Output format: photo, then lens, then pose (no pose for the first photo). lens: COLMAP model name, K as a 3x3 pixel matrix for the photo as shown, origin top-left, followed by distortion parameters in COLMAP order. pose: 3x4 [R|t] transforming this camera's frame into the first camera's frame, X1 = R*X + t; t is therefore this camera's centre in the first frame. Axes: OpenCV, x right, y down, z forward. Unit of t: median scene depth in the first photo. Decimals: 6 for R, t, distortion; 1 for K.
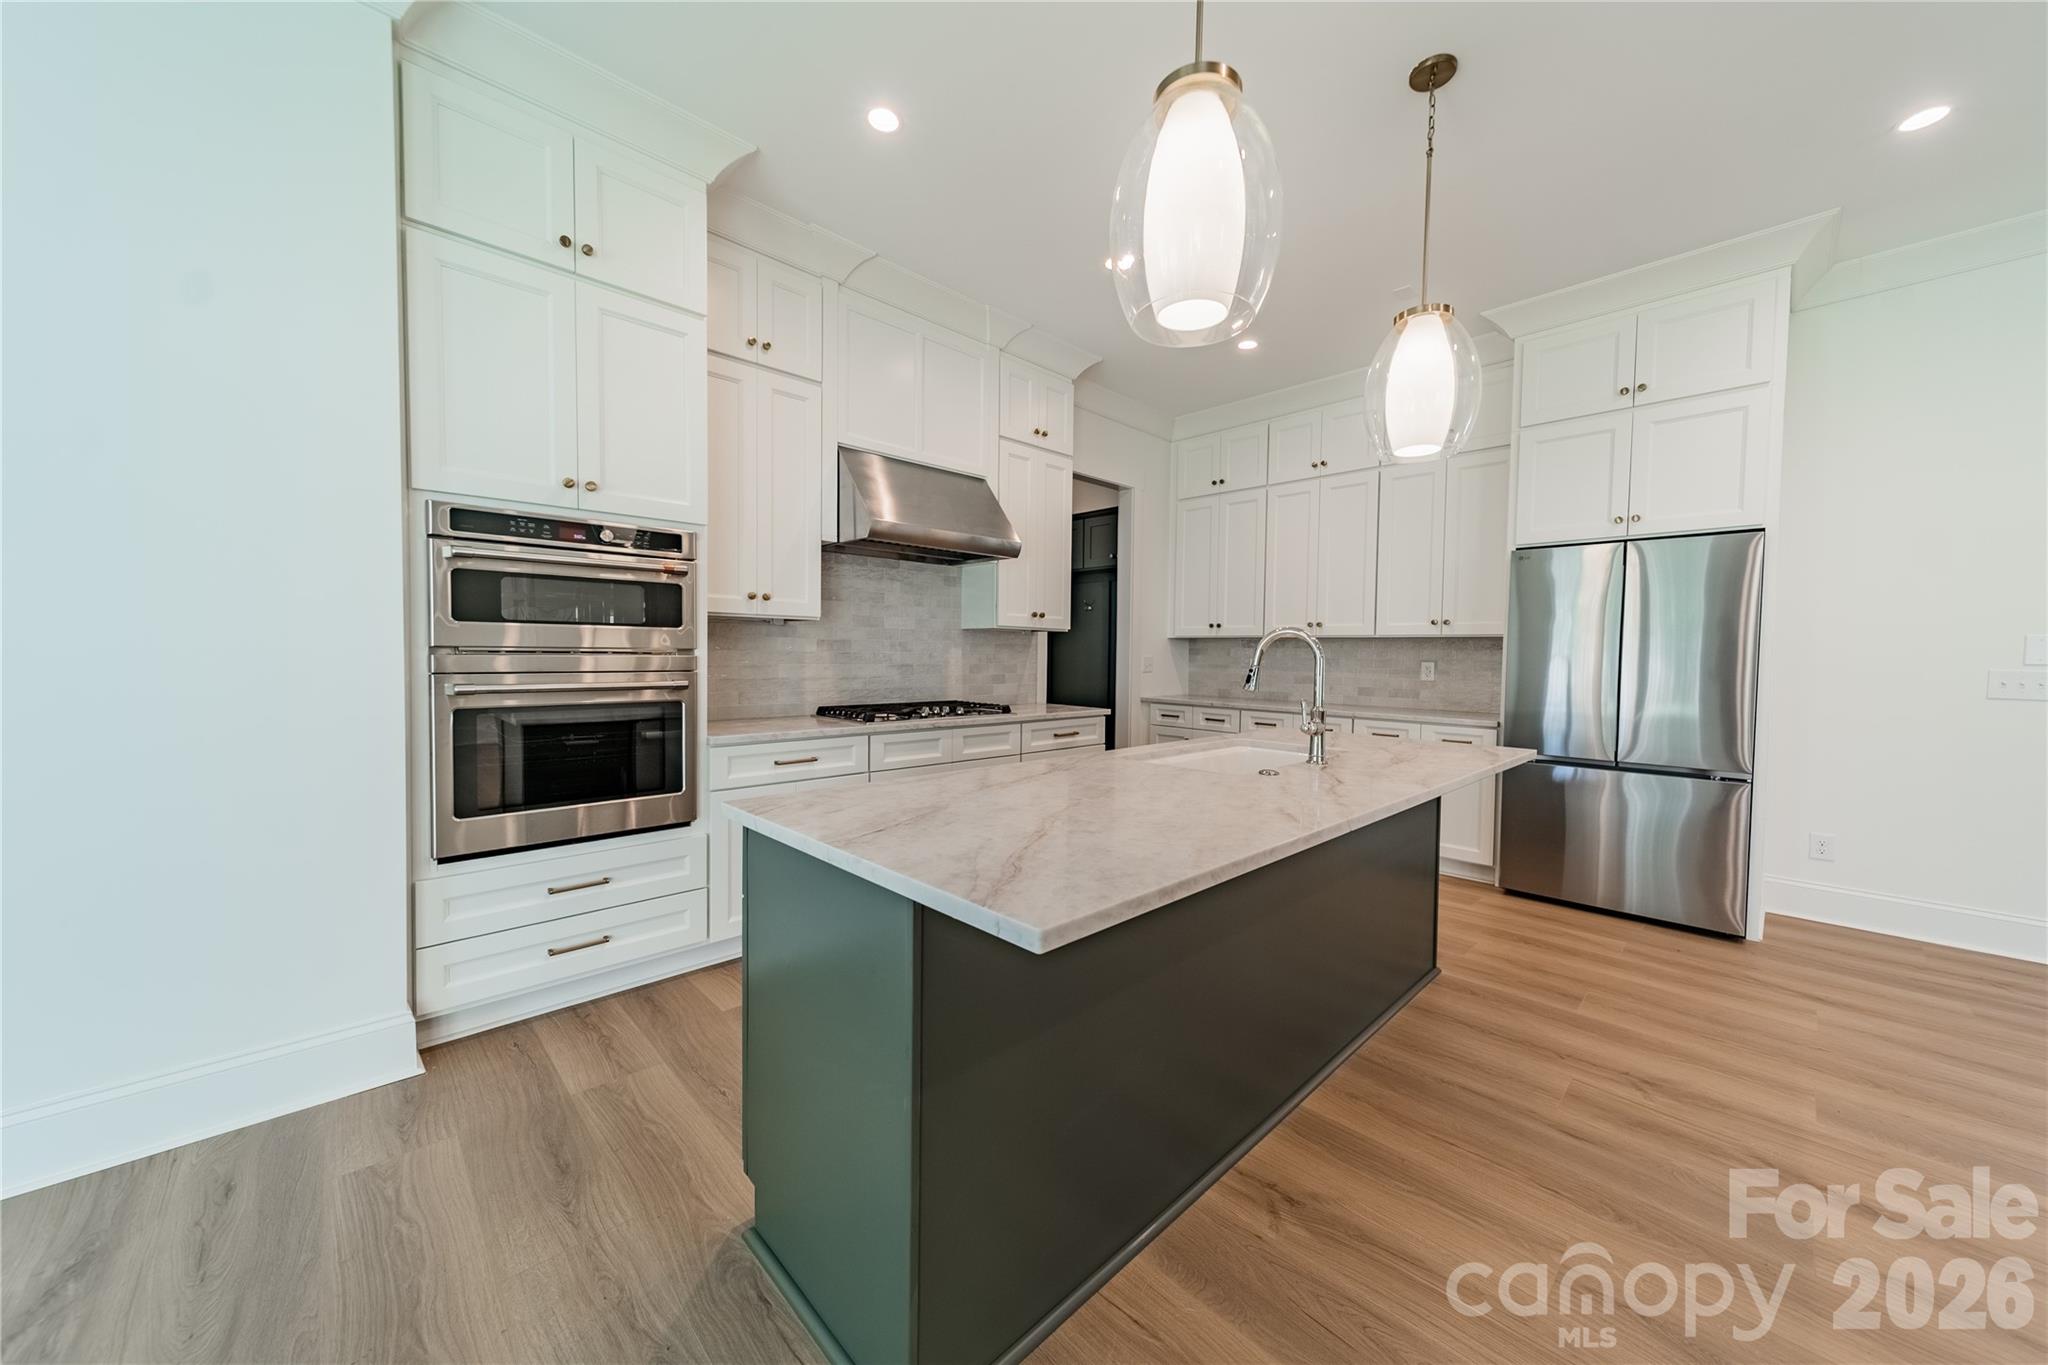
lens RADIAL K [[723.8, 0, 1033.0], [0, 723.8, 676.2], [0, 0, 1]] dist [0.009585, -0.001238]
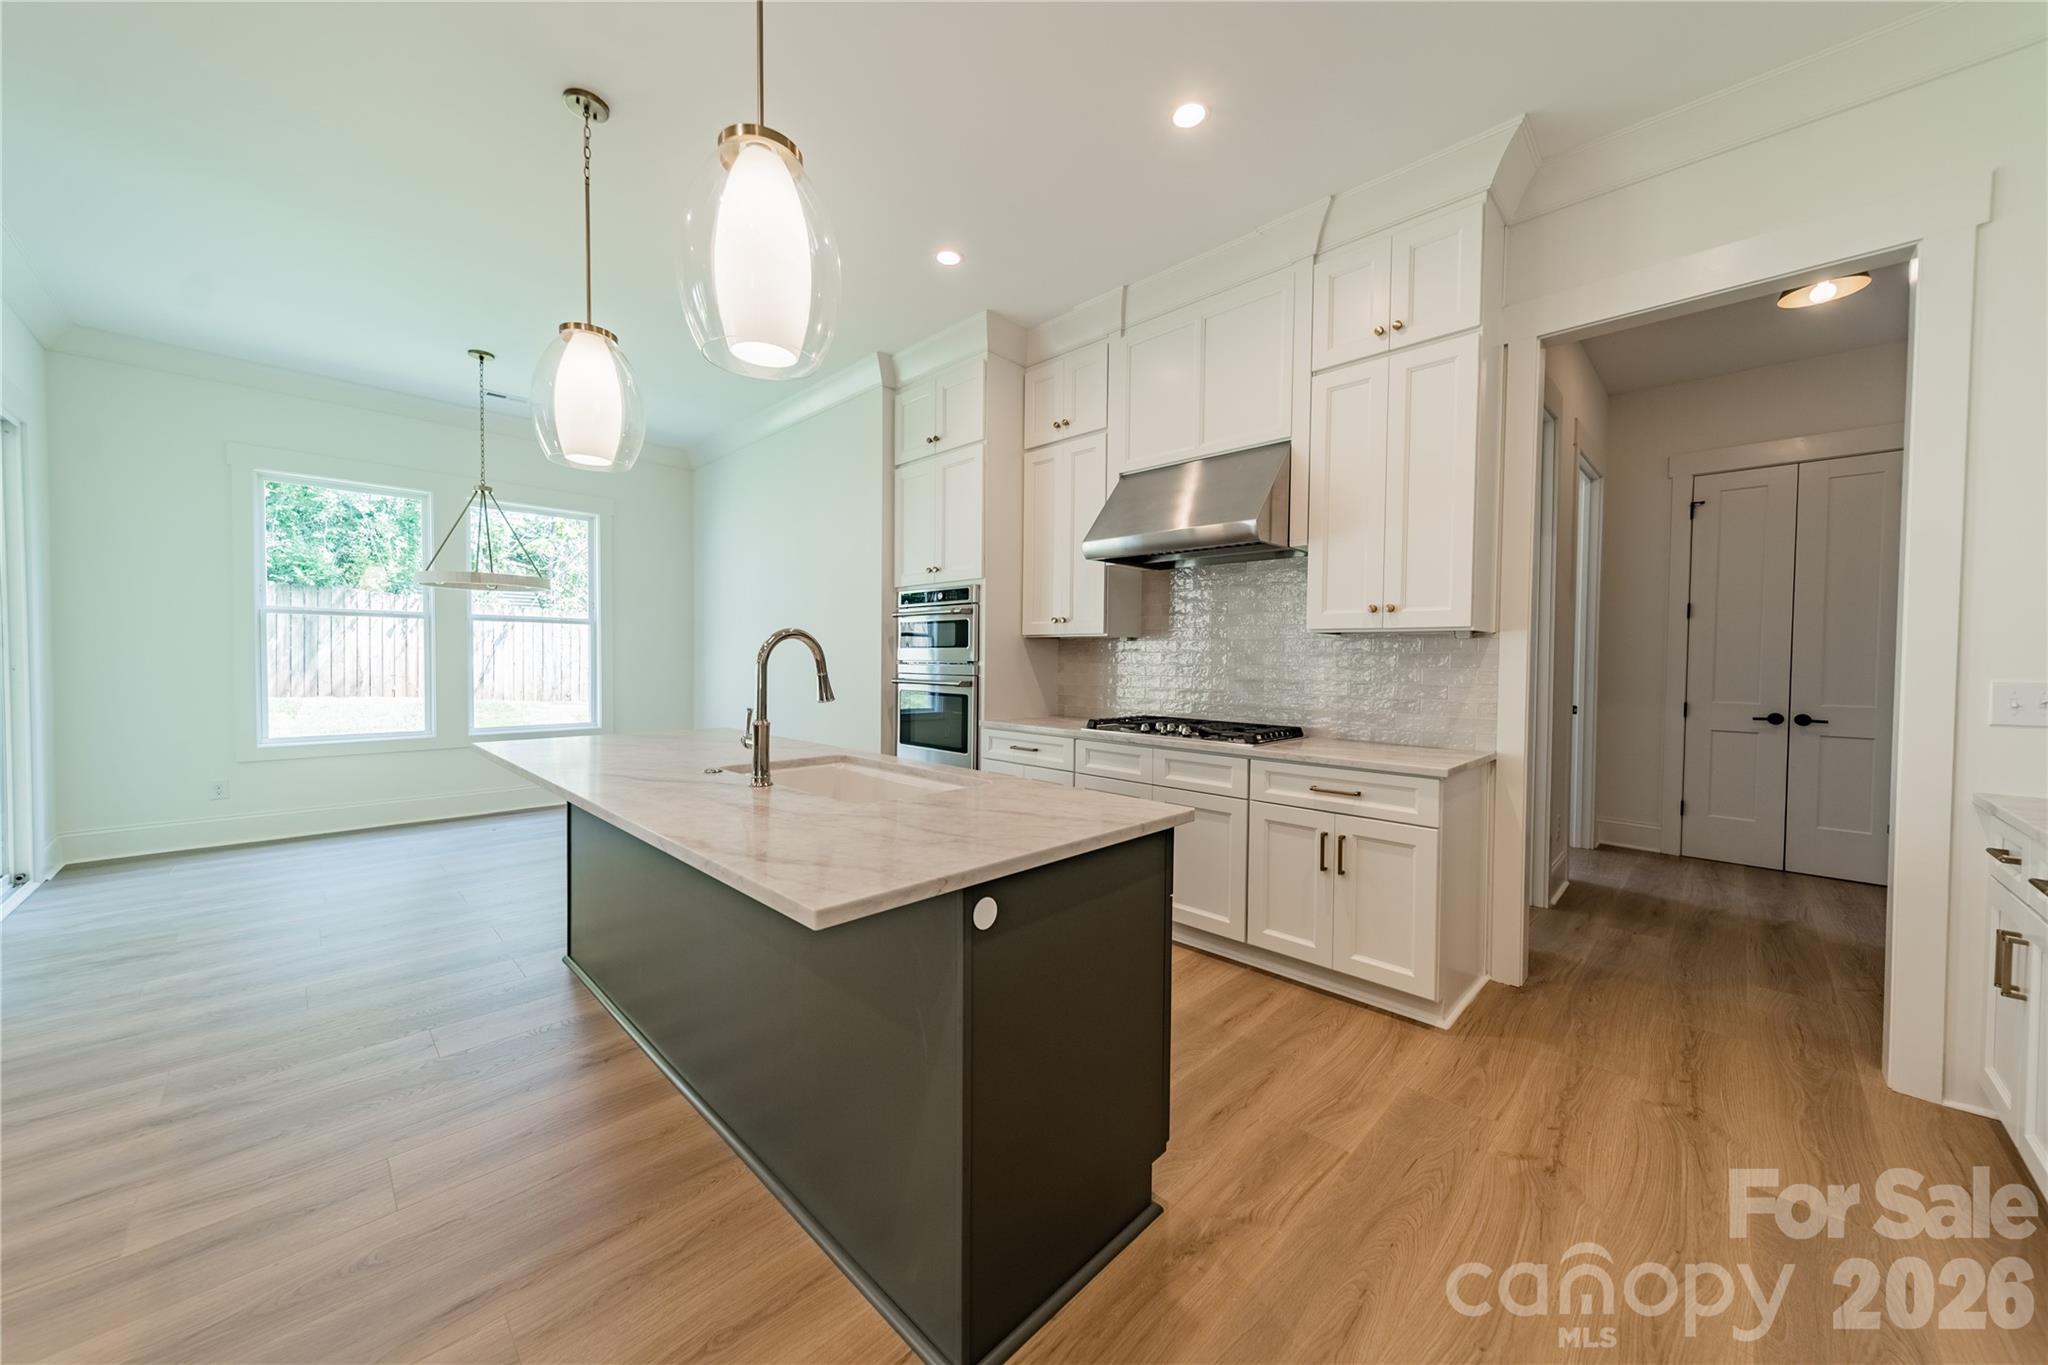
lens RADIAL K [[723.8, 0, 1030.3], [0, 723.8, 674.1], [0, 0, 1]] dist [0.009585, -0.001238]
pose [[0.026359, 0.010376, -0.999599, 0.751582], [-0.042525, 0.999053, 0.009249, -0.021081], [0.998748, 0.042264, 0.026776, 0.769016]]
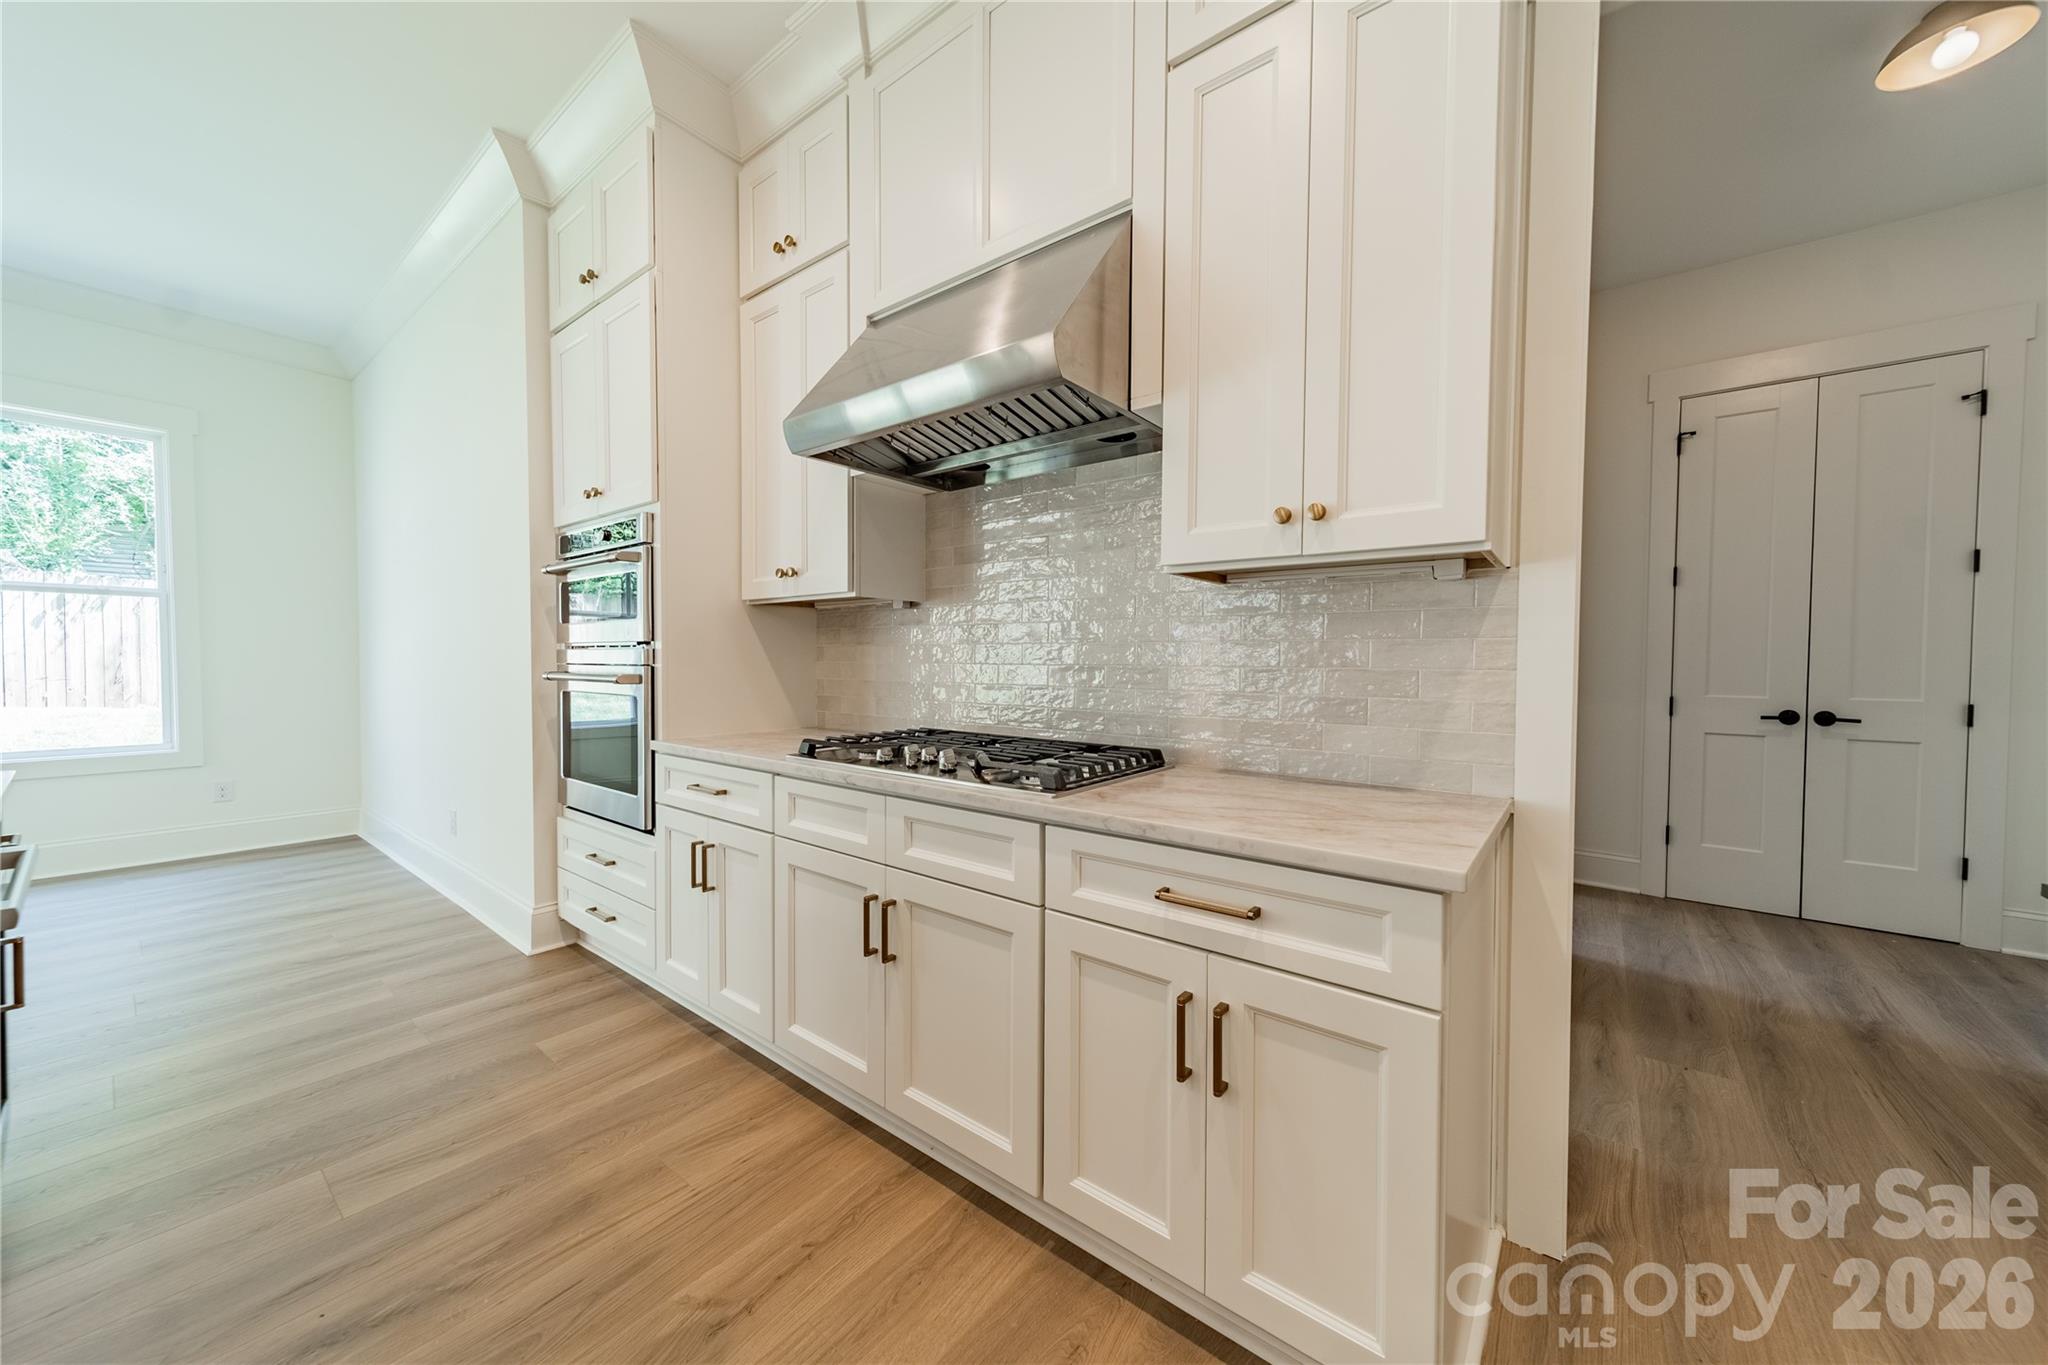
lens RADIAL K [[723.8, 0, 1032.5], [0, 723.8, 675.7], [0, 0, 1]] dist [0.009585, -0.001238]
pose [[0.140183, 0.012588, -0.990046, 0.355835], [-0.036210, 0.999315, 0.007579, -0.013177], [0.989463, 0.034787, 0.140543, 0.966179]]
